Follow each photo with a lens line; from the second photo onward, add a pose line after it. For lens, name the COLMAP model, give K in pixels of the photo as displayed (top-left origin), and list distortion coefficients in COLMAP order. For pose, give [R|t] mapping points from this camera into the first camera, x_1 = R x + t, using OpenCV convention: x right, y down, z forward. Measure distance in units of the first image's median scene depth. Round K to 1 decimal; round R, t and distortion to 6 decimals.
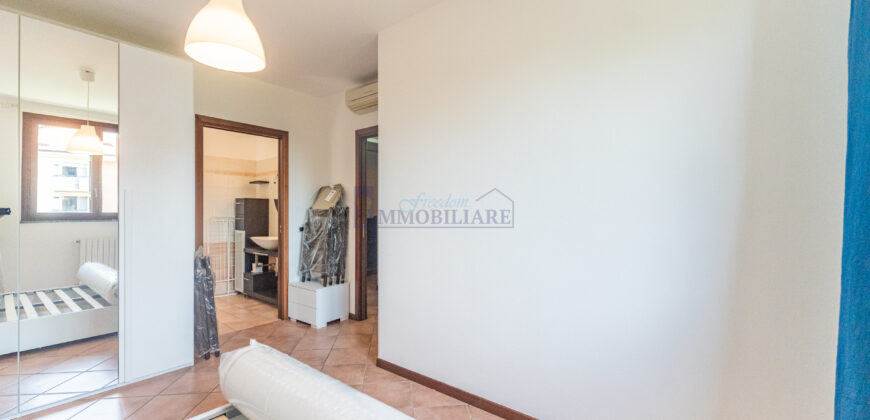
lens RADIAL K [[344.2, 0, 435.1], [0, 344.2, 209.8], [0, 0, 1]] dist [-0.002046, -0.000457]
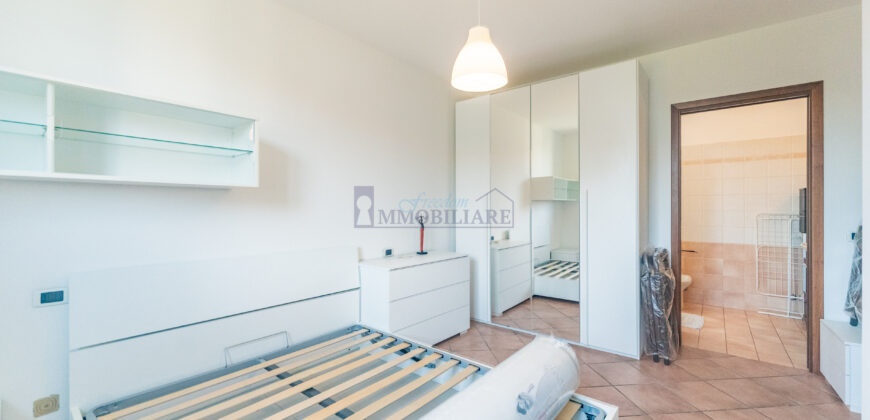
lens RADIAL K [[344.2, 0, 436.7], [0, 344.2, 213.7], [0, 0, 1]] dist [-0.002046, -0.000457]
pose [[-0.016650, 0.015868, -0.999735, 0.260341], [0.009251, 0.999834, 0.015715, 0.001174], [0.999819, -0.008987, -0.016794, 0.354703]]
